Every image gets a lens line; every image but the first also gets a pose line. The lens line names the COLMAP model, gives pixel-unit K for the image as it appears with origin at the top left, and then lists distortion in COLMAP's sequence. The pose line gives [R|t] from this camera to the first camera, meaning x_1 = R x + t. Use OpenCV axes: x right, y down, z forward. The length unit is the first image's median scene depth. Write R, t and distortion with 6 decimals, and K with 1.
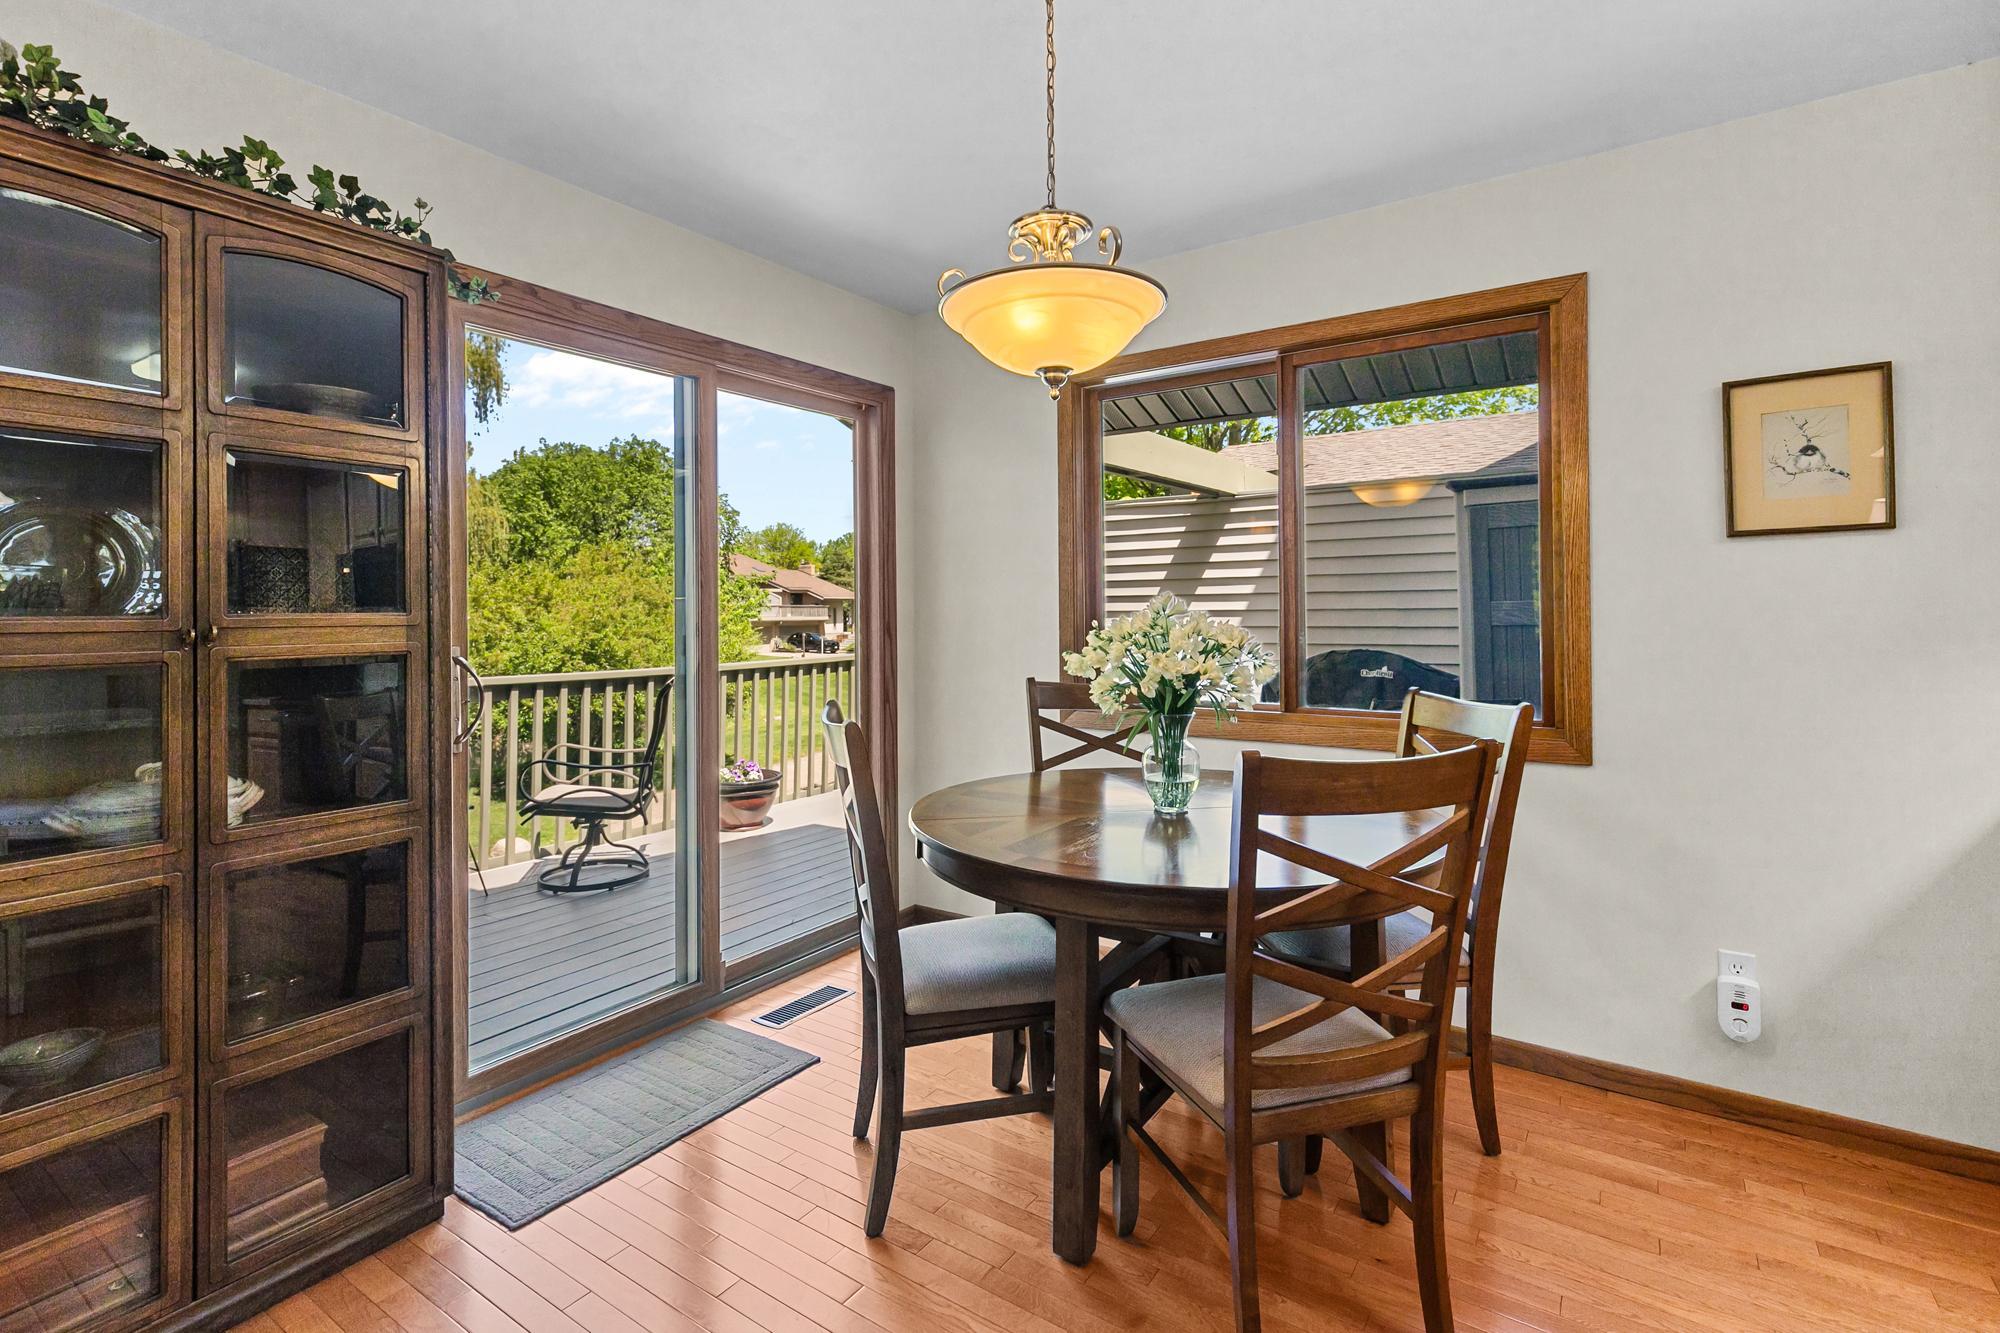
lens RADIAL K [[942.0, 0, 996.8], [0, 942.0, 608.2], [0, 0, 1]] dist [0.004999, -0.000226]
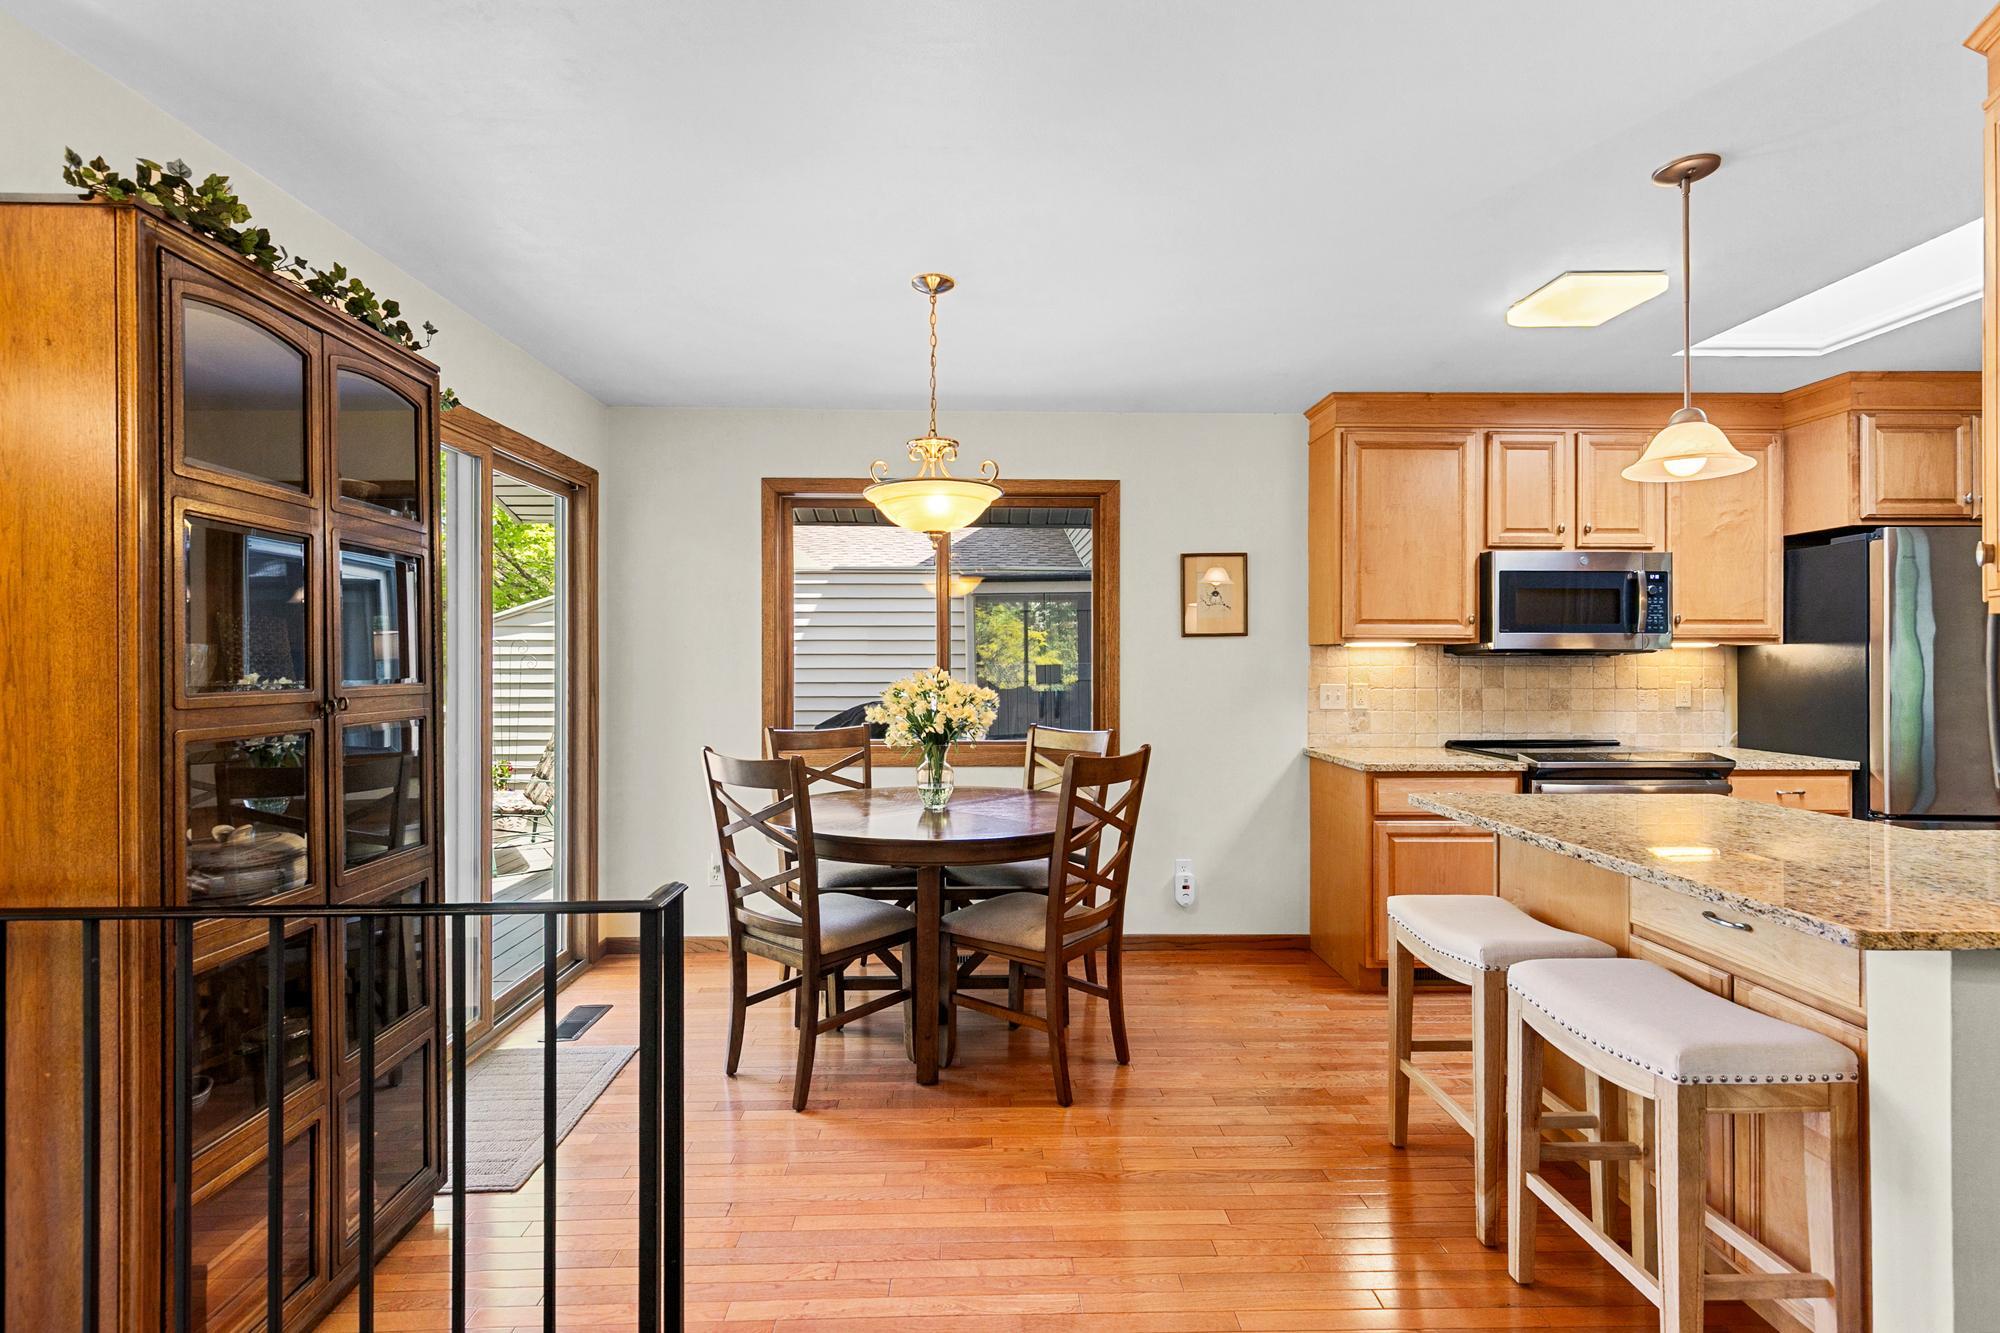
lens RADIAL K [[948.1, 0, 1000.0], [0, 948.1, 666.5], [0, 0, 1]] dist [0.001692, 0.000102]
pose [[0.806484, 0.004806, 0.591236, -0.644425], [-0.009320, 0.999946, 0.004584, -0.023383], [-0.591182, -0.009207, 0.806486, -0.304470]]
